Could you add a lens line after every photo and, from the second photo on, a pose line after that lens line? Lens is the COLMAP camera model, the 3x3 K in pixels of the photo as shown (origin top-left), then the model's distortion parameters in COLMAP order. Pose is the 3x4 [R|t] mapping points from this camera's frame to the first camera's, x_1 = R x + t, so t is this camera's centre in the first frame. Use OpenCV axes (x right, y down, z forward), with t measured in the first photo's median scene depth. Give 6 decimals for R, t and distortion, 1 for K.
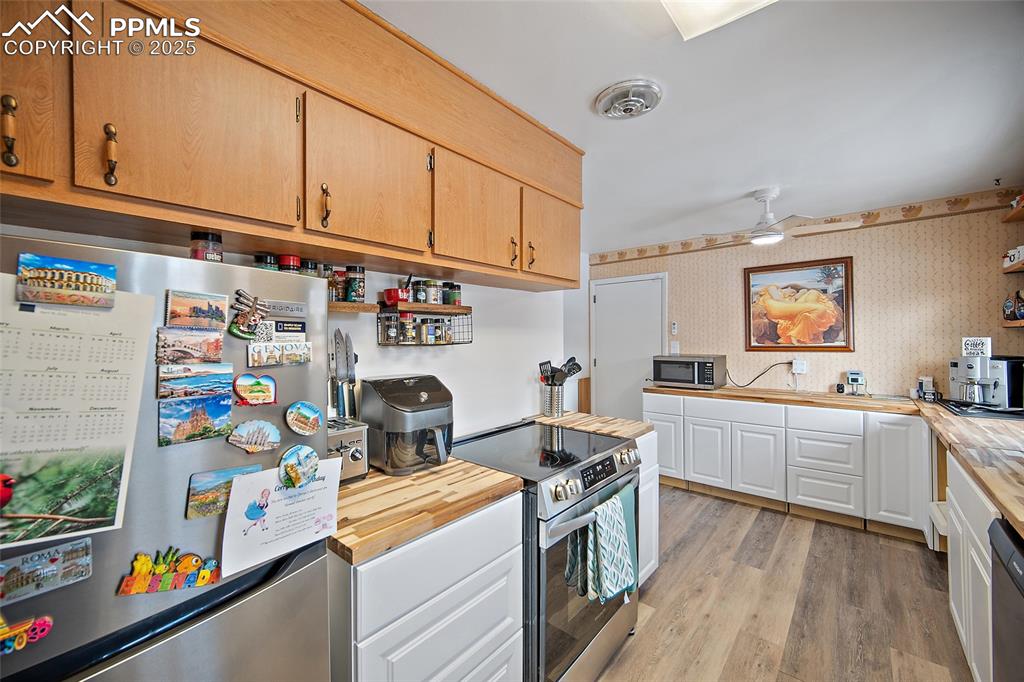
lens RADIAL K [[409.6, 0, 508.8], [0, 409.6, 335.6], [0, 0, 1]] dist [-0.002239, -0.000270]
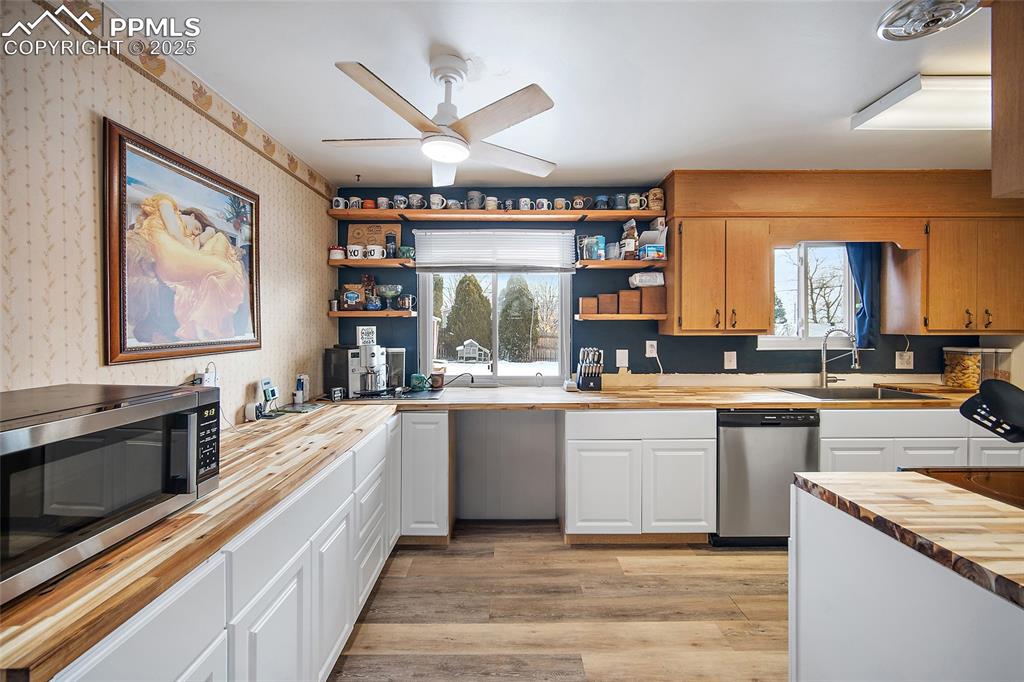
lens RADIAL K [[406.2, 0, 509.5], [0, 406.2, 331.2], [0, 0, 1]] dist [-0.002474, -0.000014]
pose [[-0.653638, -0.001483, 0.756806, 0.126352], [0.001368, 0.999994, 0.003141, 0.010960], [-0.756806, 0.003088, -0.653632, 1.115075]]
